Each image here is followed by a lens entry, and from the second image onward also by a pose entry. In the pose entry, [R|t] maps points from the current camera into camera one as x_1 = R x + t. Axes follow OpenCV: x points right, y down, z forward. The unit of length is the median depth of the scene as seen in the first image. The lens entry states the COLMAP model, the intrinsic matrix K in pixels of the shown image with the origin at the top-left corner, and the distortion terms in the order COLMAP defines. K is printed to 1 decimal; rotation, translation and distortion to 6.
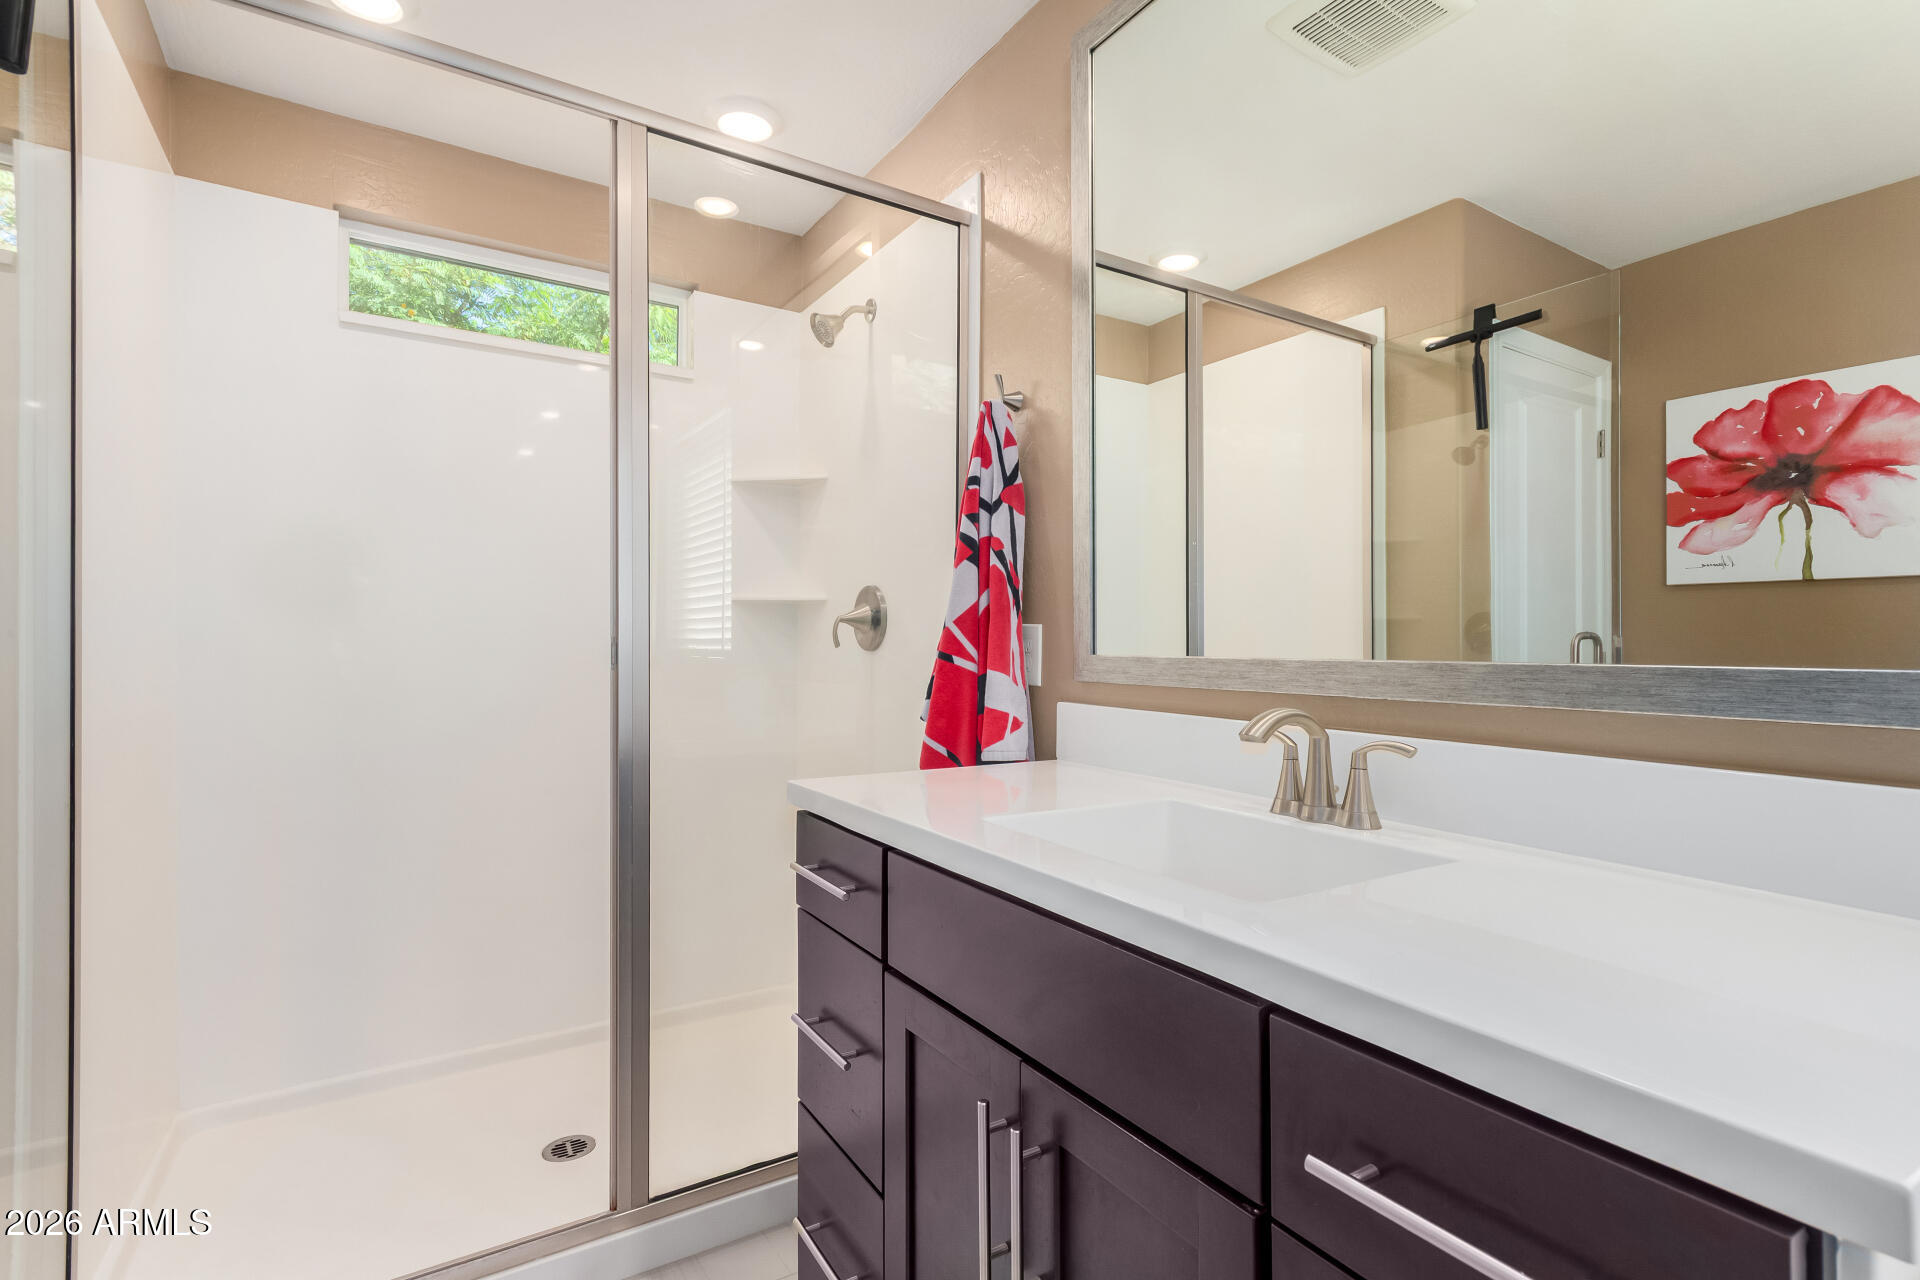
lens RADIAL K [[901.4, 0, 951.9], [0, 901.4, 645.2], [0, 0, 1]] dist [0.003420, 0.000409]
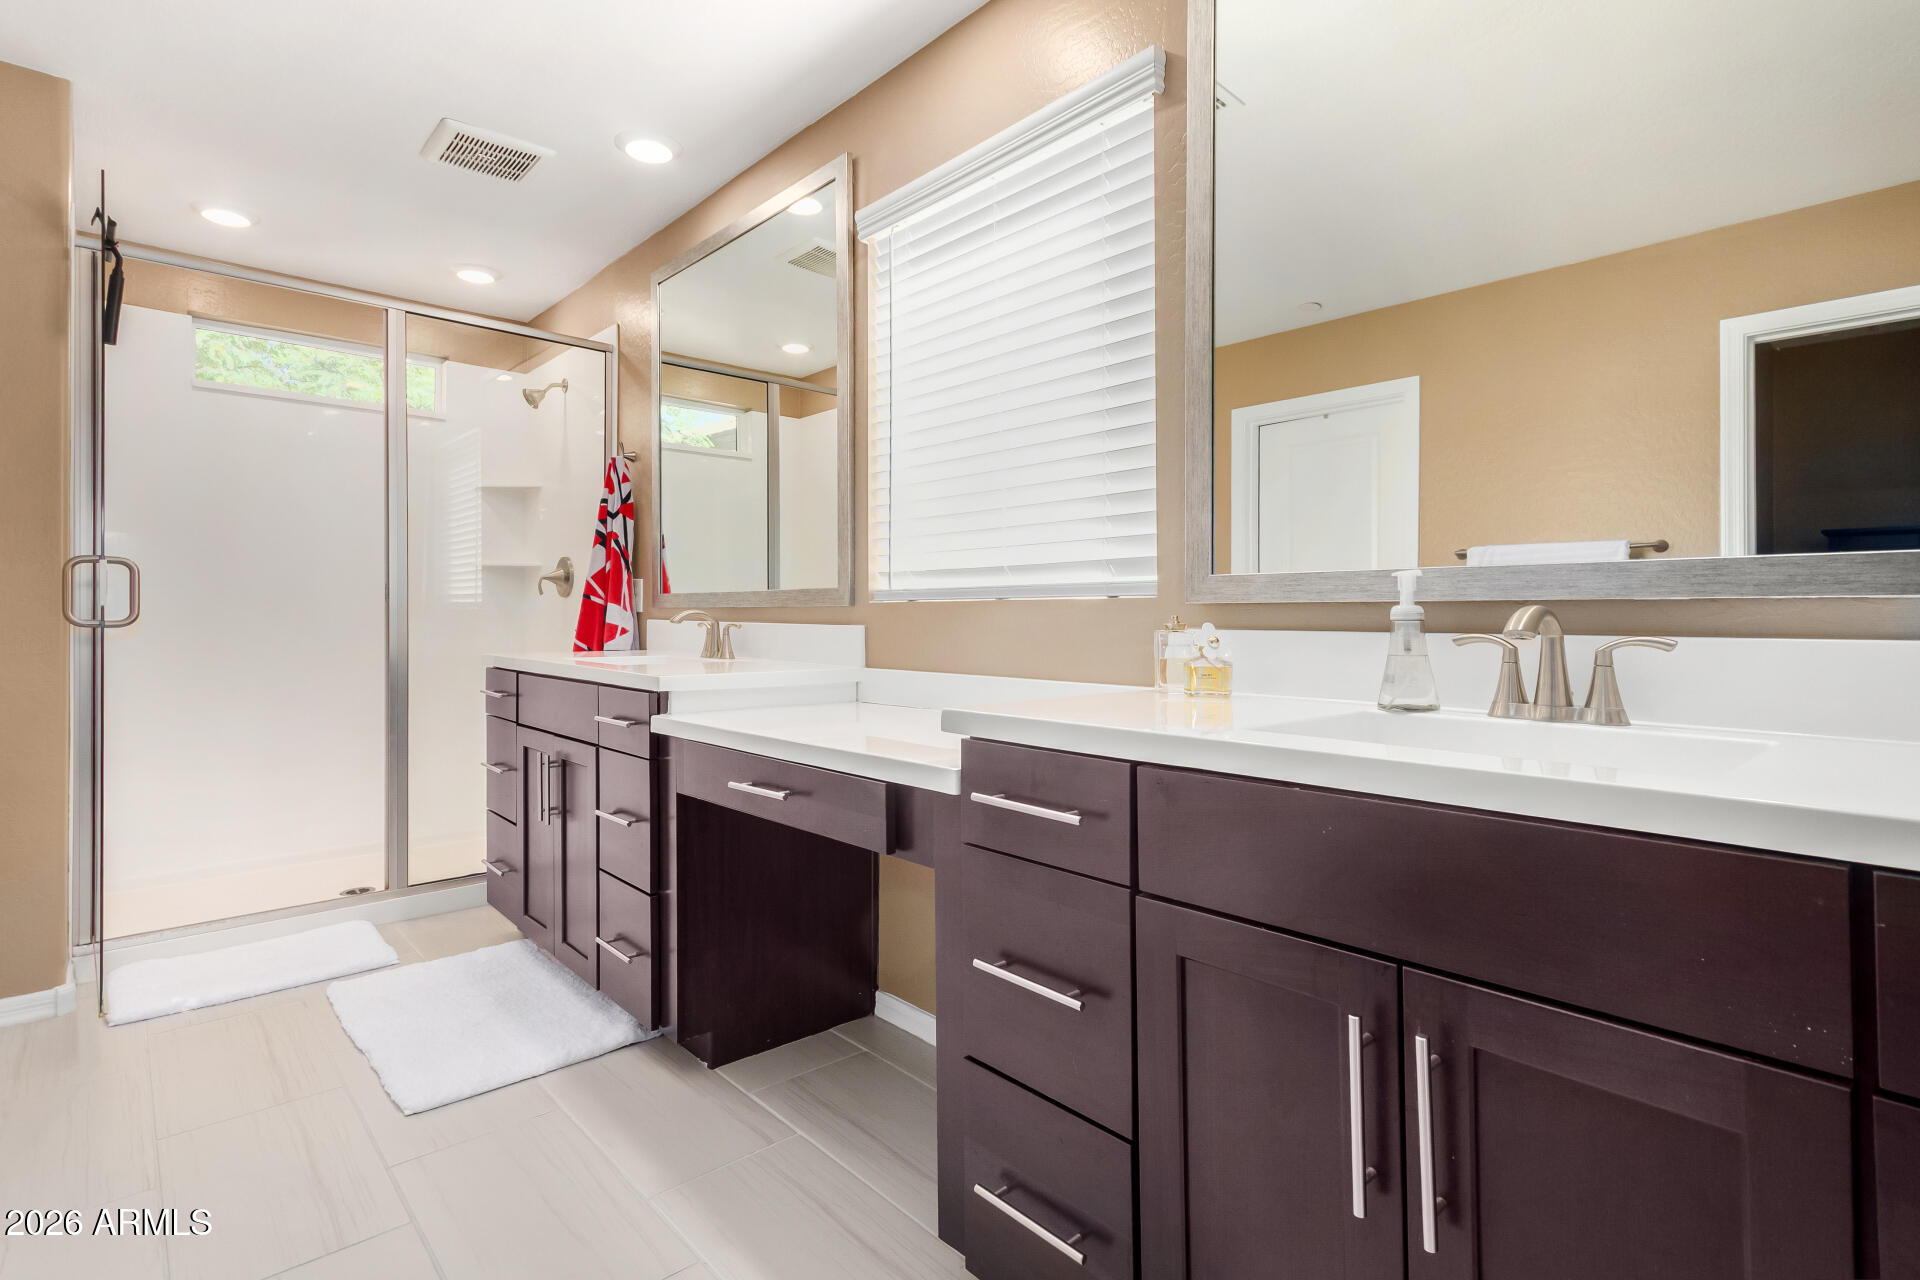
lens RADIAL K [[907.8, 0, 970.7], [0, 907.8, 619.4], [0, 0, 1]] dist [0.006428, 0.000187]
pose [[0.978859, -0.005175, 0.204471, 0.377970], [0.004597, 0.999984, 0.003300, 0.057186], [-0.204485, -0.002290, 0.978867, -0.977066]]
